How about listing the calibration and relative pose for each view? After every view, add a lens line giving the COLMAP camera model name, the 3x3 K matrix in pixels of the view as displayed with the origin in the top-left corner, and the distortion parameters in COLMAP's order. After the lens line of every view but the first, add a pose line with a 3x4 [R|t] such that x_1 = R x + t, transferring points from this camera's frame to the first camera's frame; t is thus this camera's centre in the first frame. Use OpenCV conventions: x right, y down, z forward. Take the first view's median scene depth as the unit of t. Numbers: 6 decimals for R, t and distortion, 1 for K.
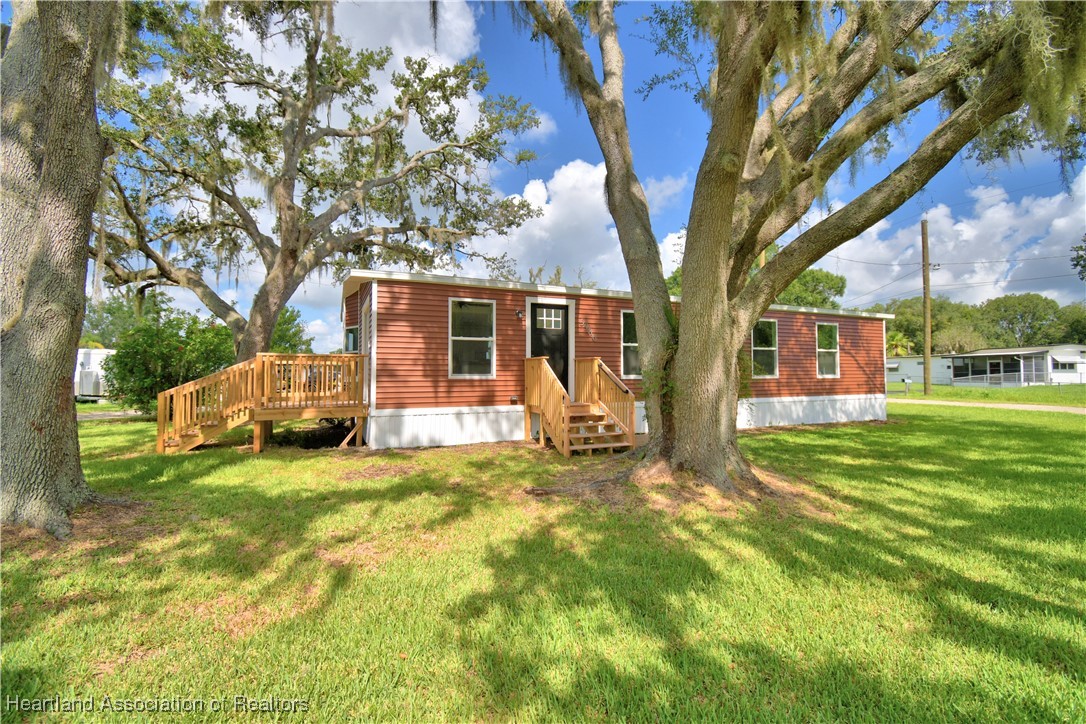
lens RADIAL K [[486.3, 0, 539.5], [0, 486.3, 356.2], [0, 0, 1]] dist [0.023763, -0.028645]
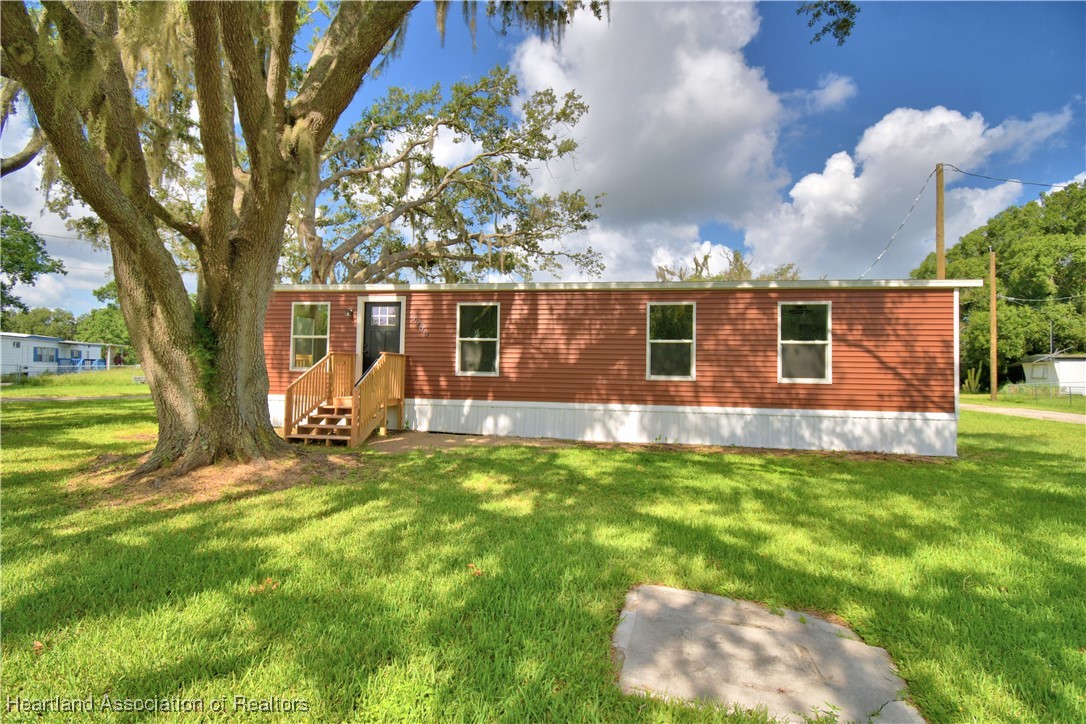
lens RADIAL K [[474.8, 0, 539.4], [0, 474.8, 362.3], [0, 0, 1]] dist [0.022191, -0.026243]
pose [[0.834793, 0.002544, -0.550558, 0.689582], [-0.000899, 0.999994, 0.003256, 0.014978], [0.550564, -0.002223, 0.834790, 0.263530]]
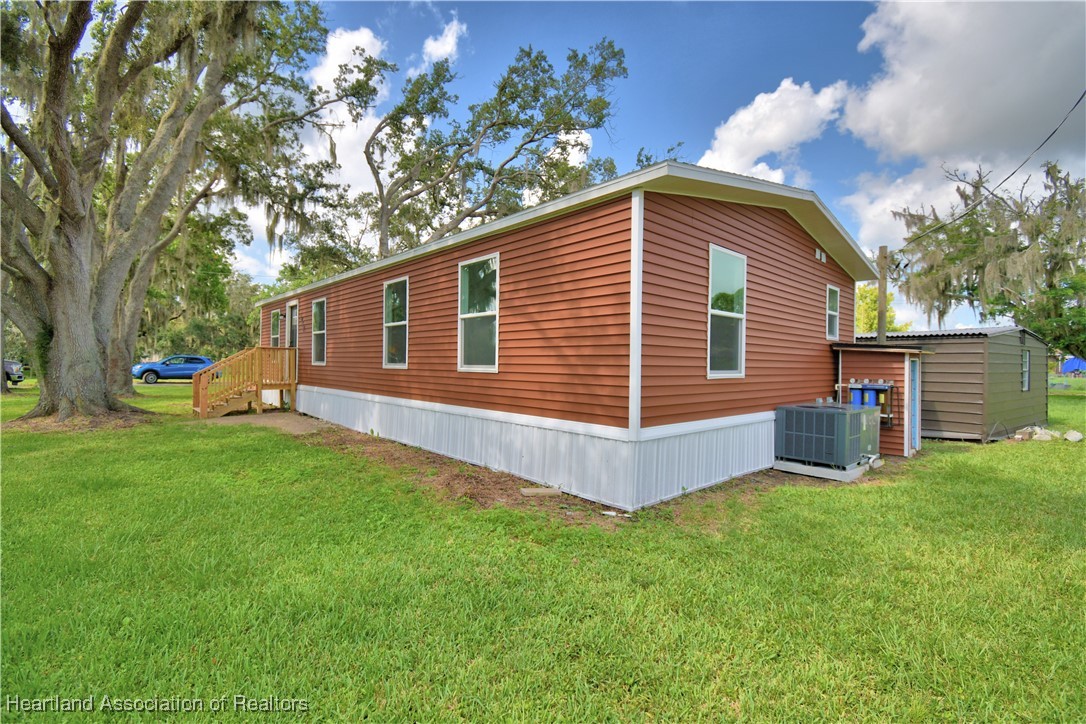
lens RADIAL K [[474.8, 0, 539.4], [0, 474.8, 362.3], [0, 0, 1]] dist [0.022191, -0.026243]
pose [[0.308810, 0.001602, -0.951123, 1.124737], [0.016610, 0.999837, 0.007077, 0.035041], [0.950979, -0.017983, 0.308733, 0.972149]]
